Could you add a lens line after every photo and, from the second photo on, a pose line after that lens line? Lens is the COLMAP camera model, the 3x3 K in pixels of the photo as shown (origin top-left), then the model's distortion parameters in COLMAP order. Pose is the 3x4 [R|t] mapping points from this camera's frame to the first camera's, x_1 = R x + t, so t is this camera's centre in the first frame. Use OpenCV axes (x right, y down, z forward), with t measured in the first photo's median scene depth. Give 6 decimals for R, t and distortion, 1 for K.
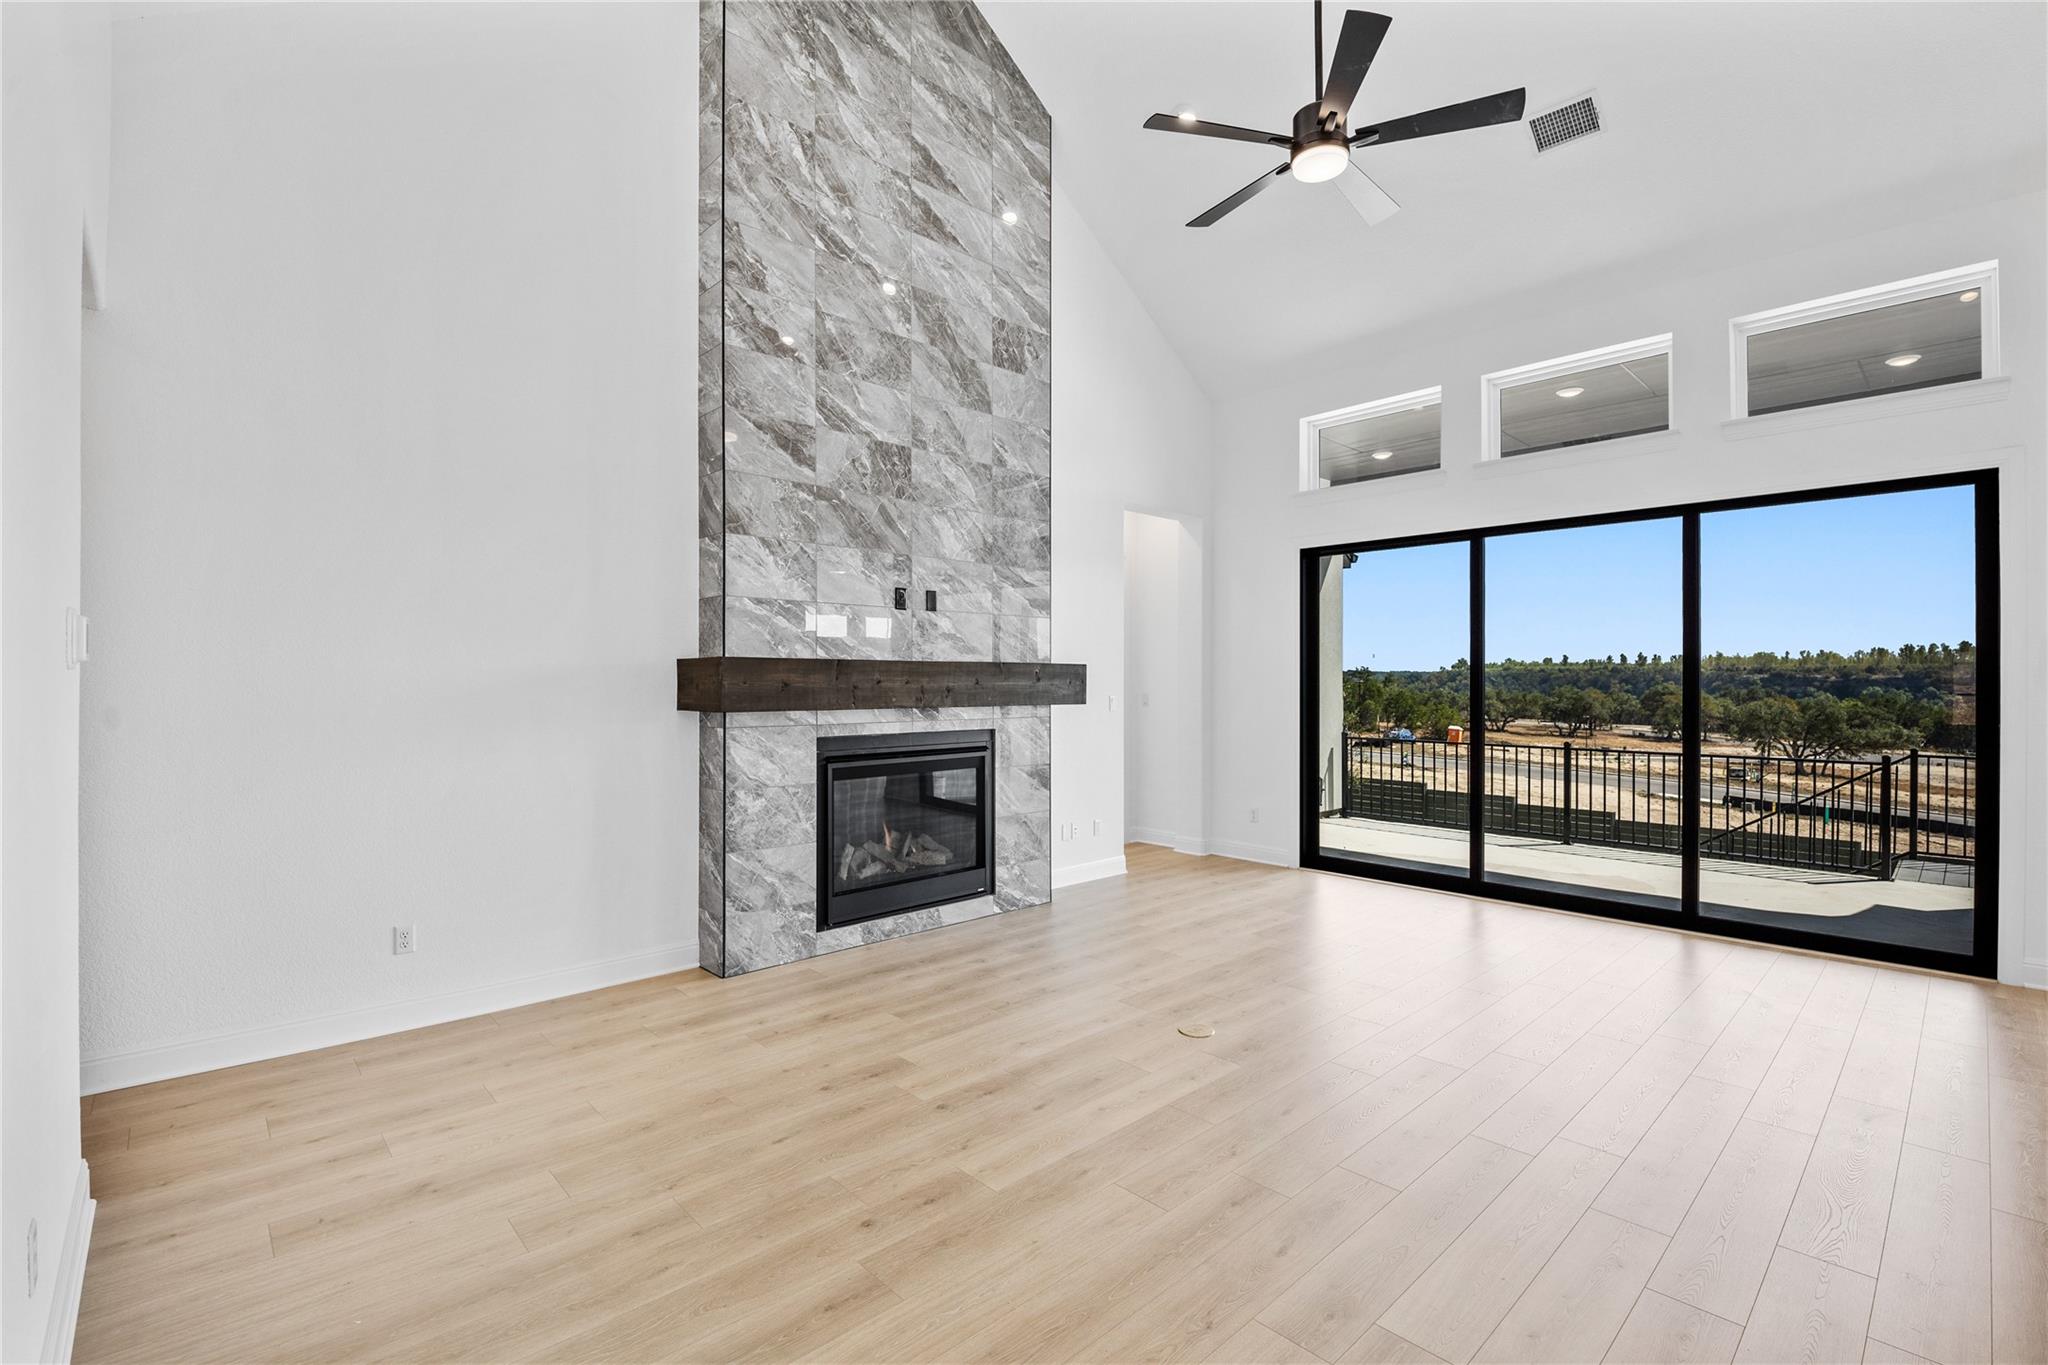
lens RADIAL K [[882.7, 0, 1024.0], [0, 882.7, 682.5], [0, 0, 1]] dist [0.018005, -0.032481]
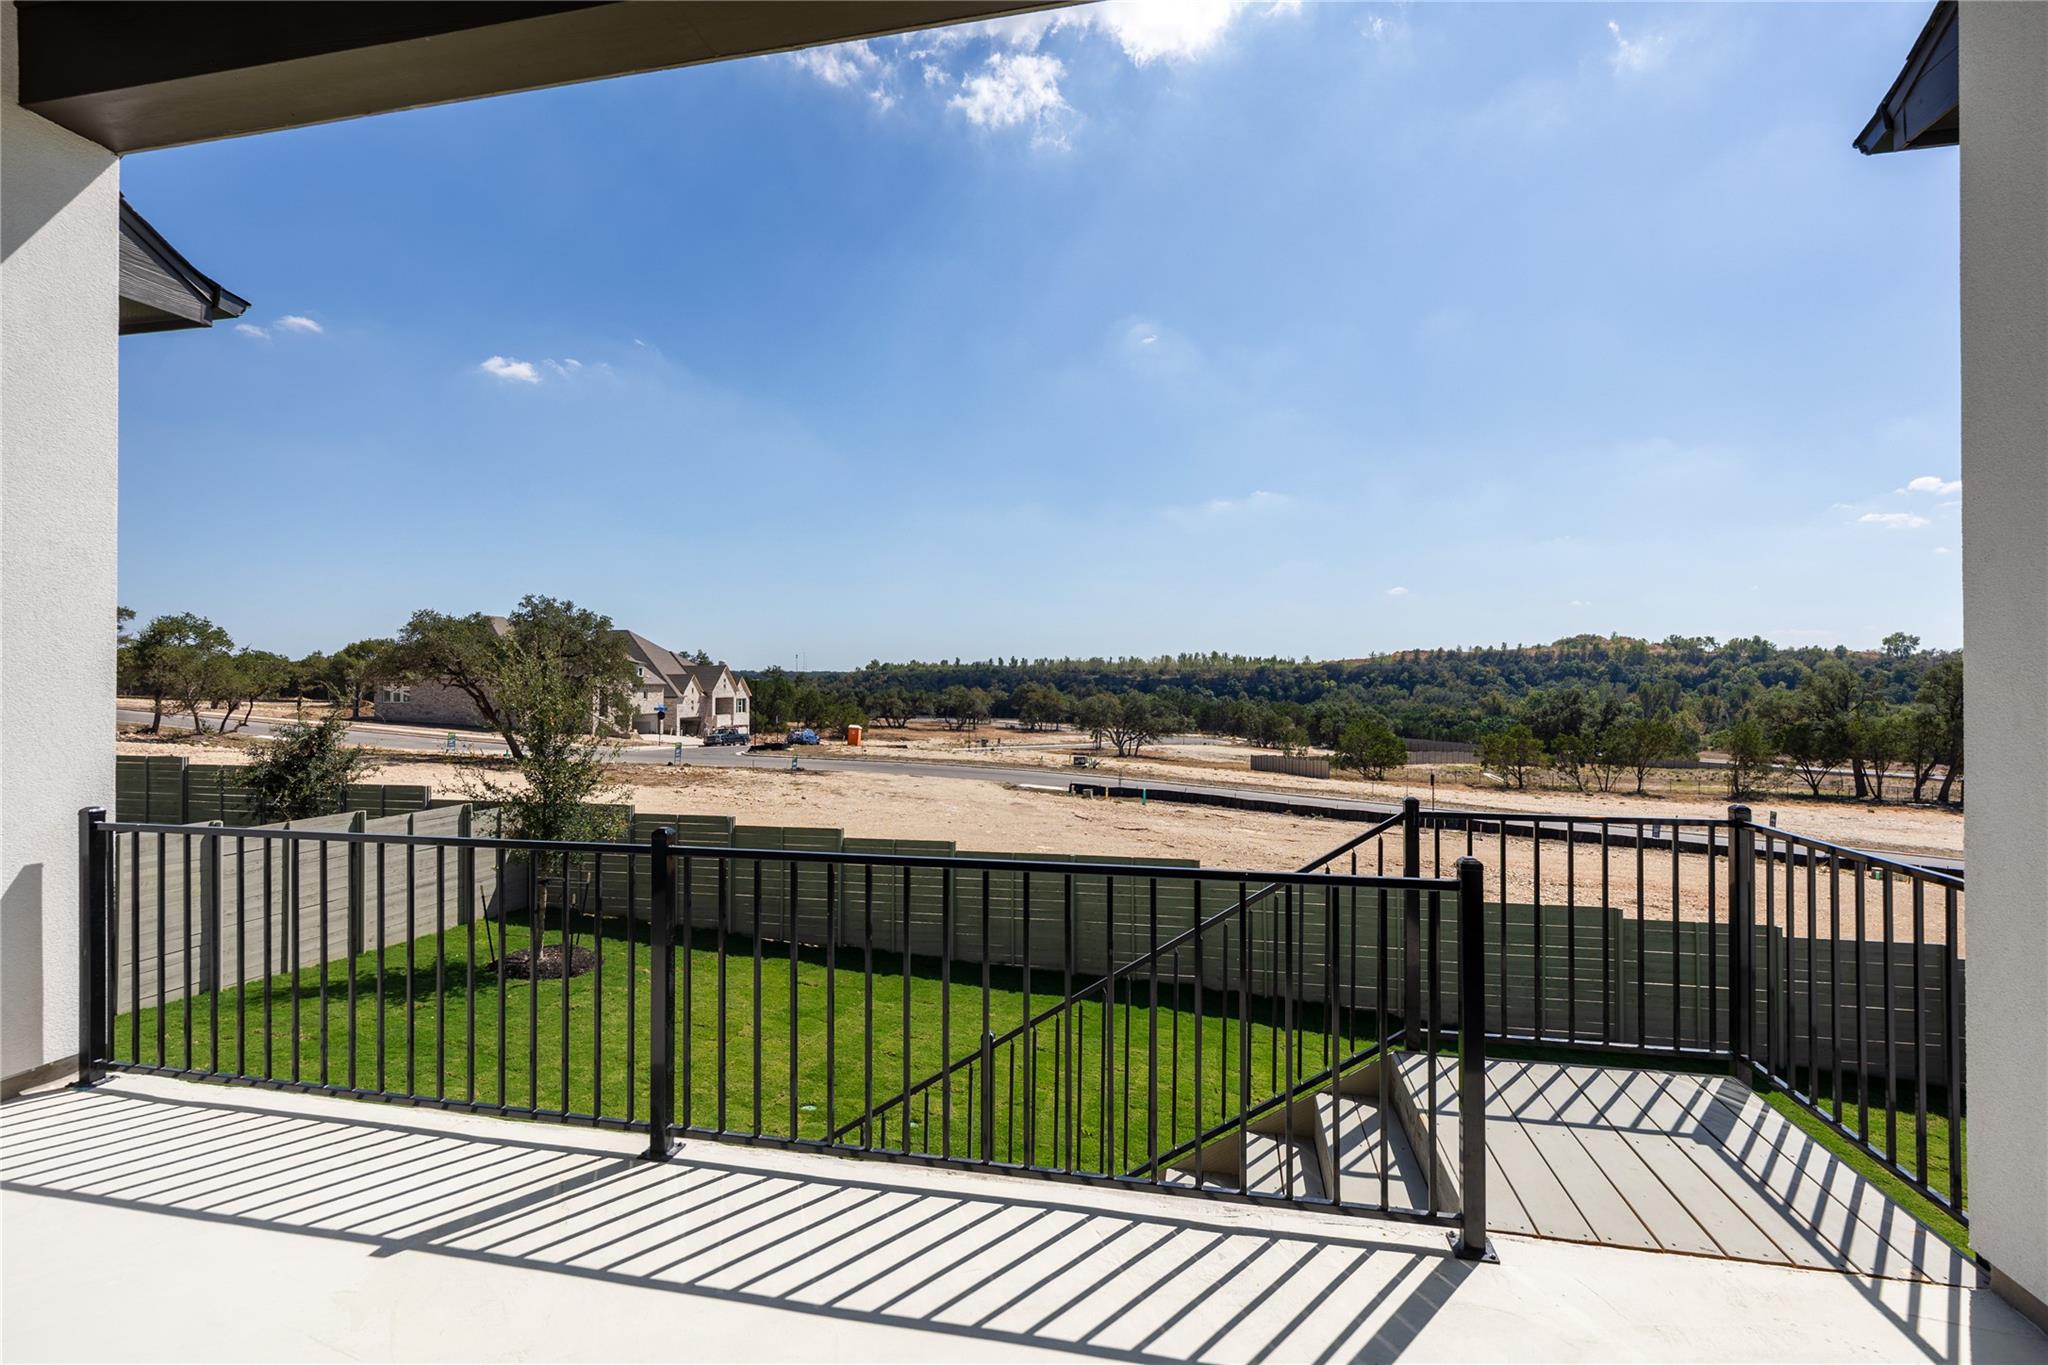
lens RADIAL K [[897.4, 0, 1024.0], [0, 897.4, 682.5], [0, 0, 1]] dist [0.002091, -0.013970]
pose [[0.813908, -0.002567, 0.580989, 0.931546], [0.003071, 0.999995, 0.000117, 0.030388], [-0.580986, 0.001689, 0.813912, 1.164236]]
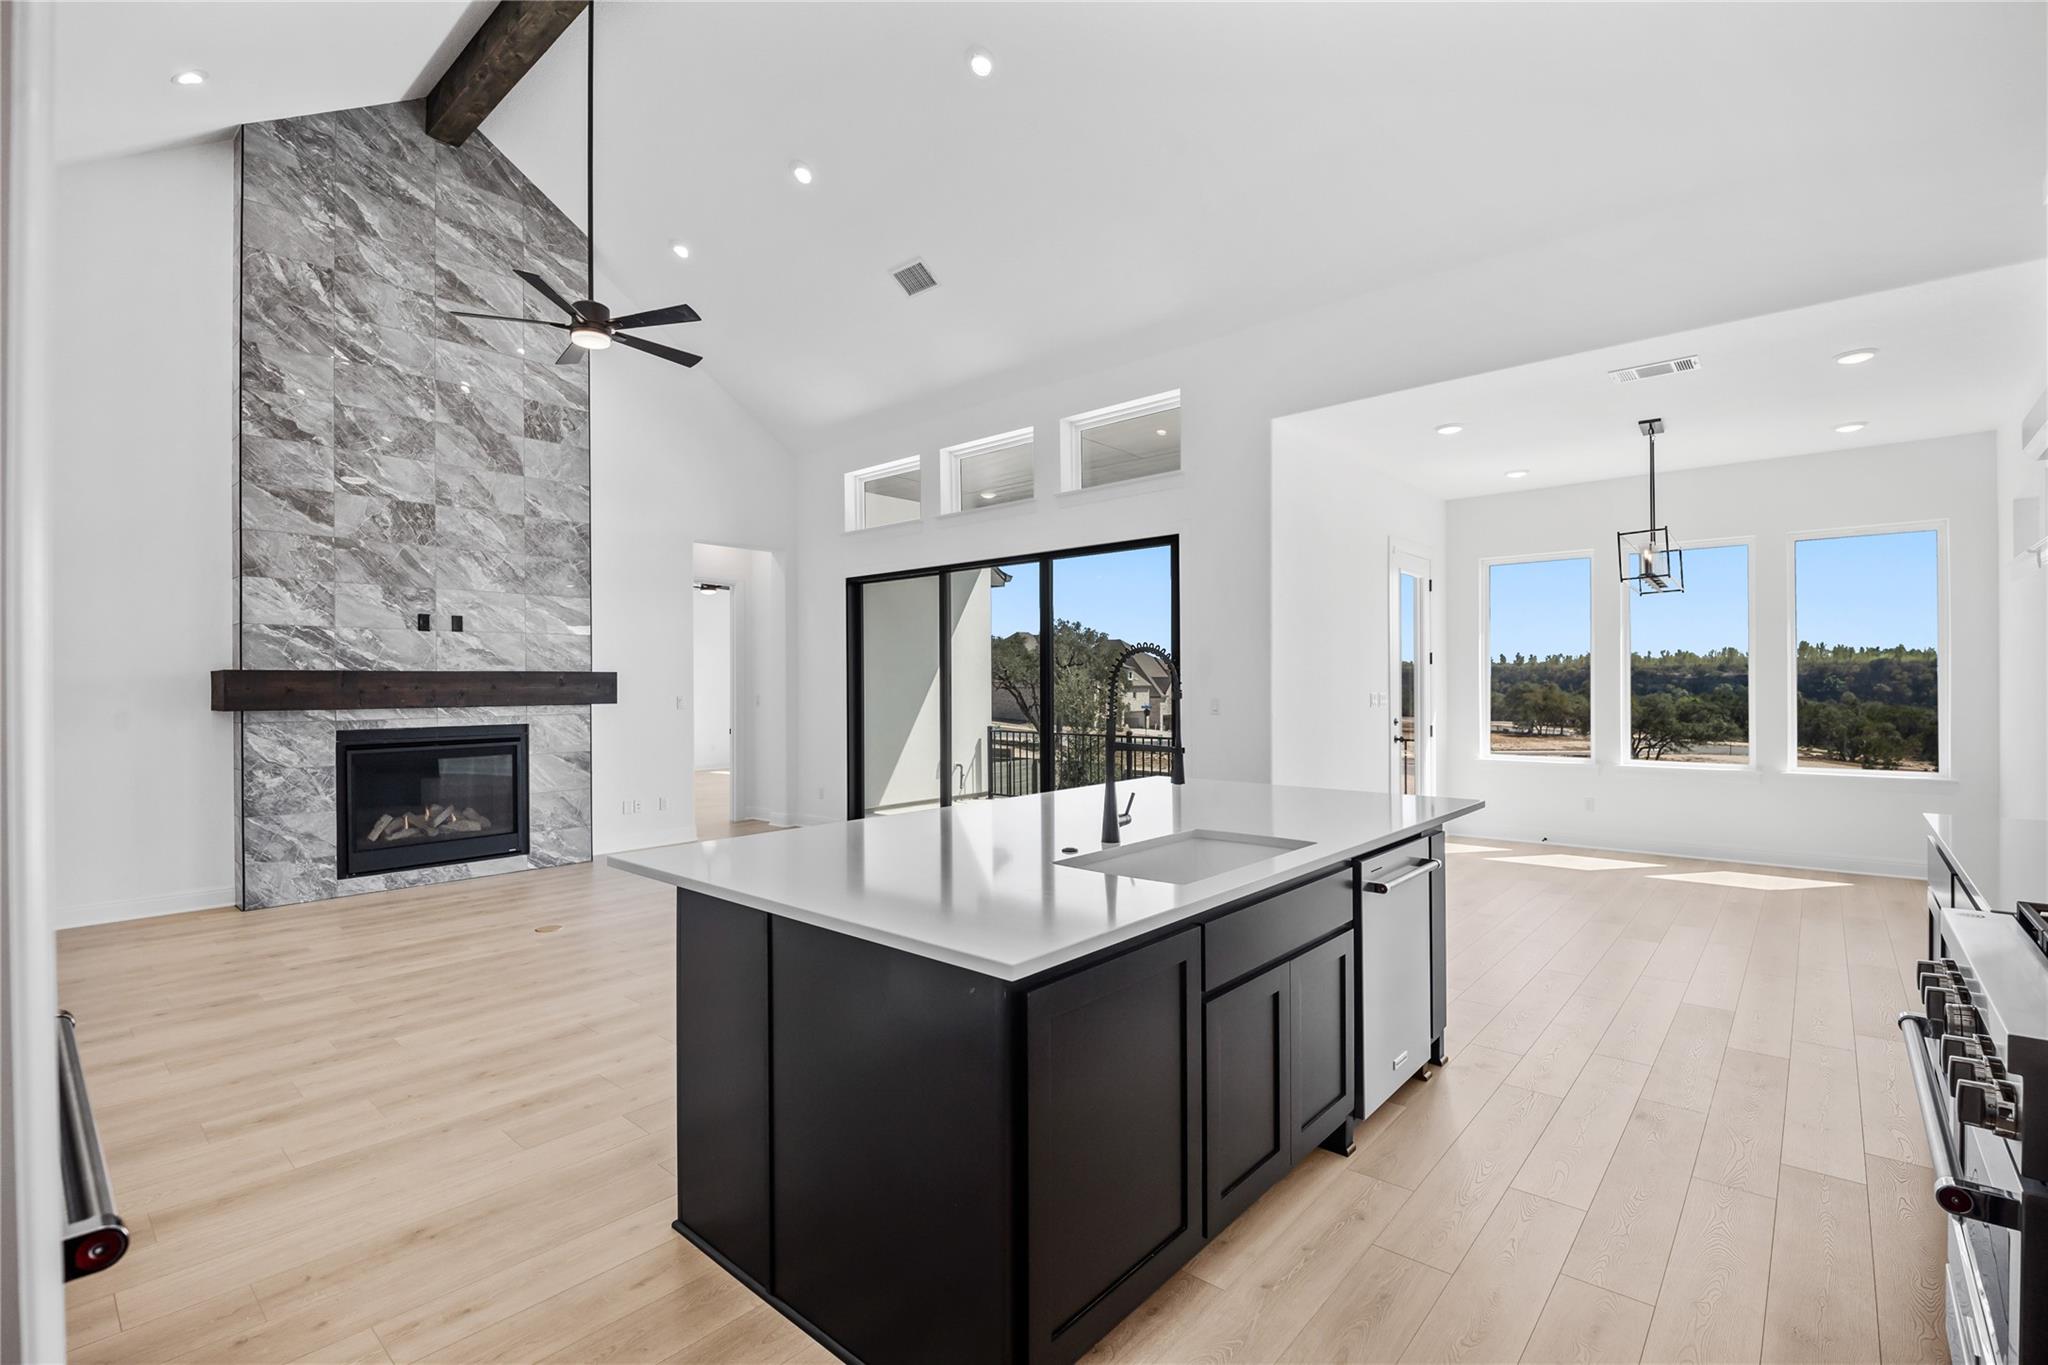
lens RADIAL K [[897.4, 0, 1024.0], [0, 897.4, 682.5], [0, 0, 1]] dist [0.002091, -0.013970]
pose [[0.995267, -0.006936, 0.096932, 0.606518], [0.007215, 0.999971, -0.002533, 0.002165], [-0.096912, 0.003221, 0.995288, -0.384990]]
